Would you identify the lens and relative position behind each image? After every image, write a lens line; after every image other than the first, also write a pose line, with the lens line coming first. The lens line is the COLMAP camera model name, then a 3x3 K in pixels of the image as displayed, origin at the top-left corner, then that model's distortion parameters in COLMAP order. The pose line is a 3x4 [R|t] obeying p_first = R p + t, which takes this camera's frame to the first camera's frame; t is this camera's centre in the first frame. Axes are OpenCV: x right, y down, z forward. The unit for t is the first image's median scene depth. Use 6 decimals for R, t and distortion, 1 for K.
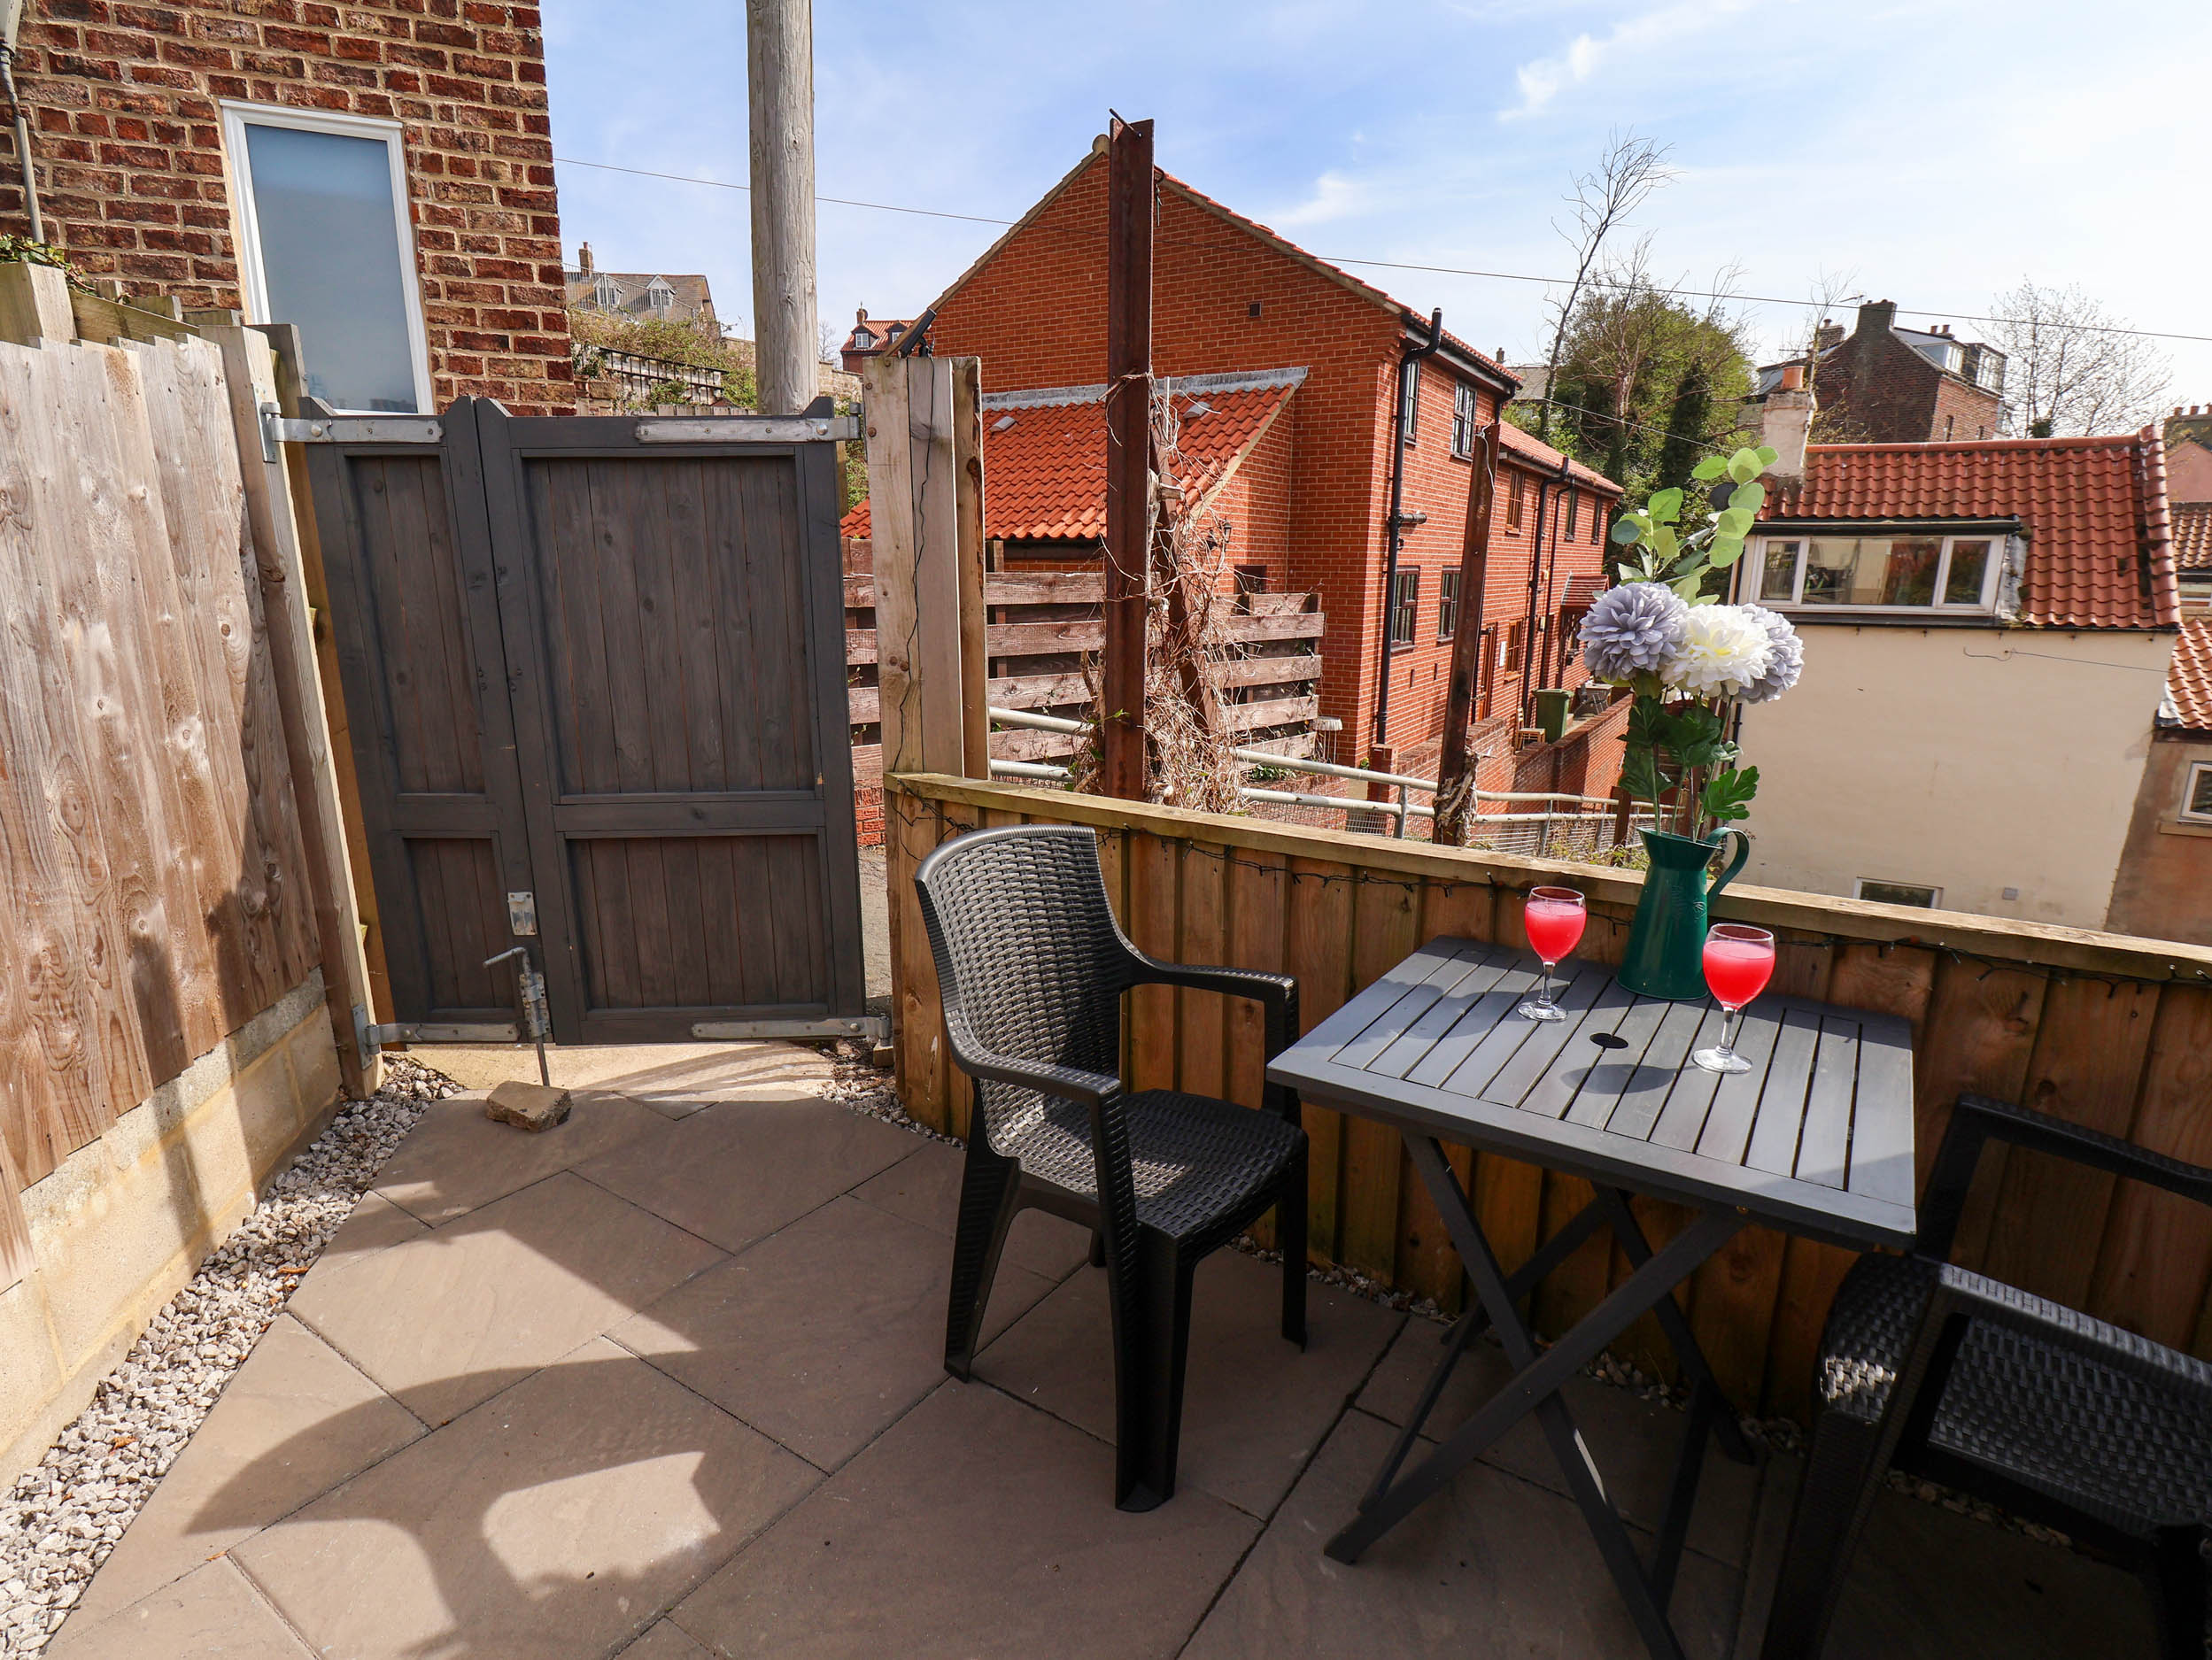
lens RADIAL K [[1167.5, 0, 1116.5], [0, 1167.5, 835.0], [0, 0, 1]] dist [-0.006464, -0.008734]
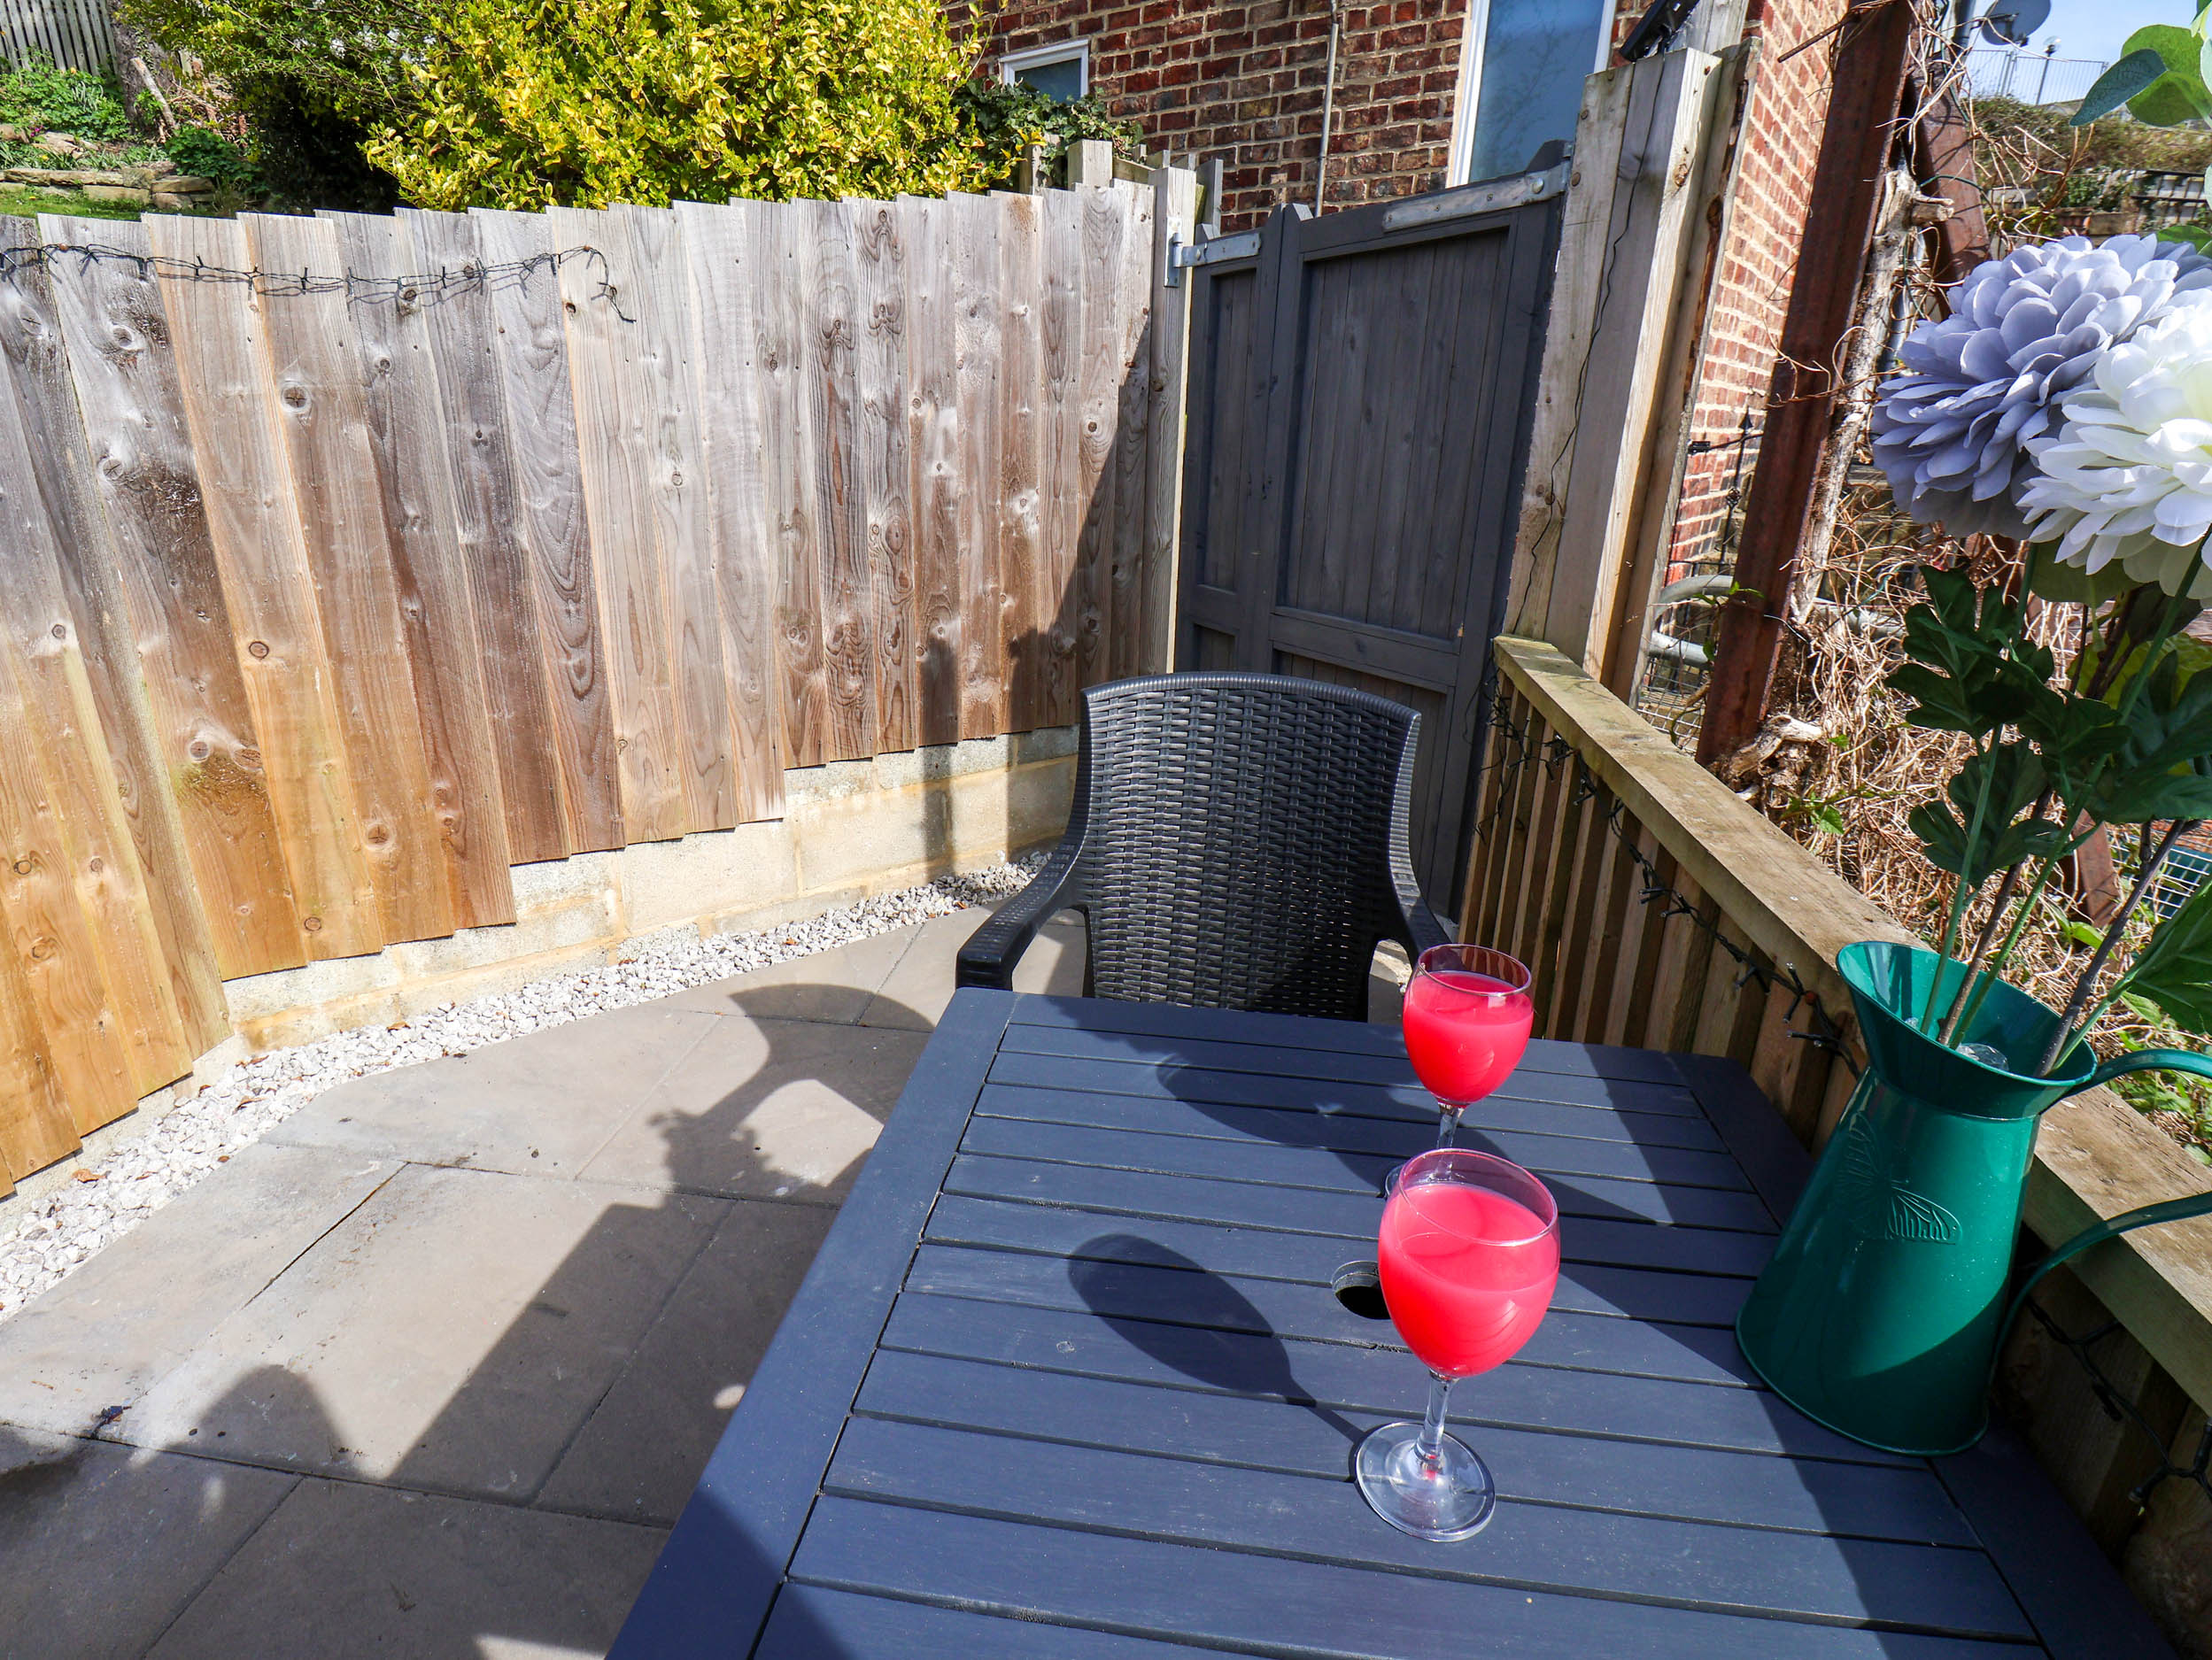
lens RADIAL K [[1167.5, 0, 1098.1], [0, 1167.5, 839.8], [0, 0, 1]] dist [-0.006464, -0.008734]
pose [[0.441842, 0.311321, -0.841341, 0.462058], [-0.227659, 0.946063, 0.230512, -0.046890], [0.867725, 0.089689, 0.488886, 0.439194]]
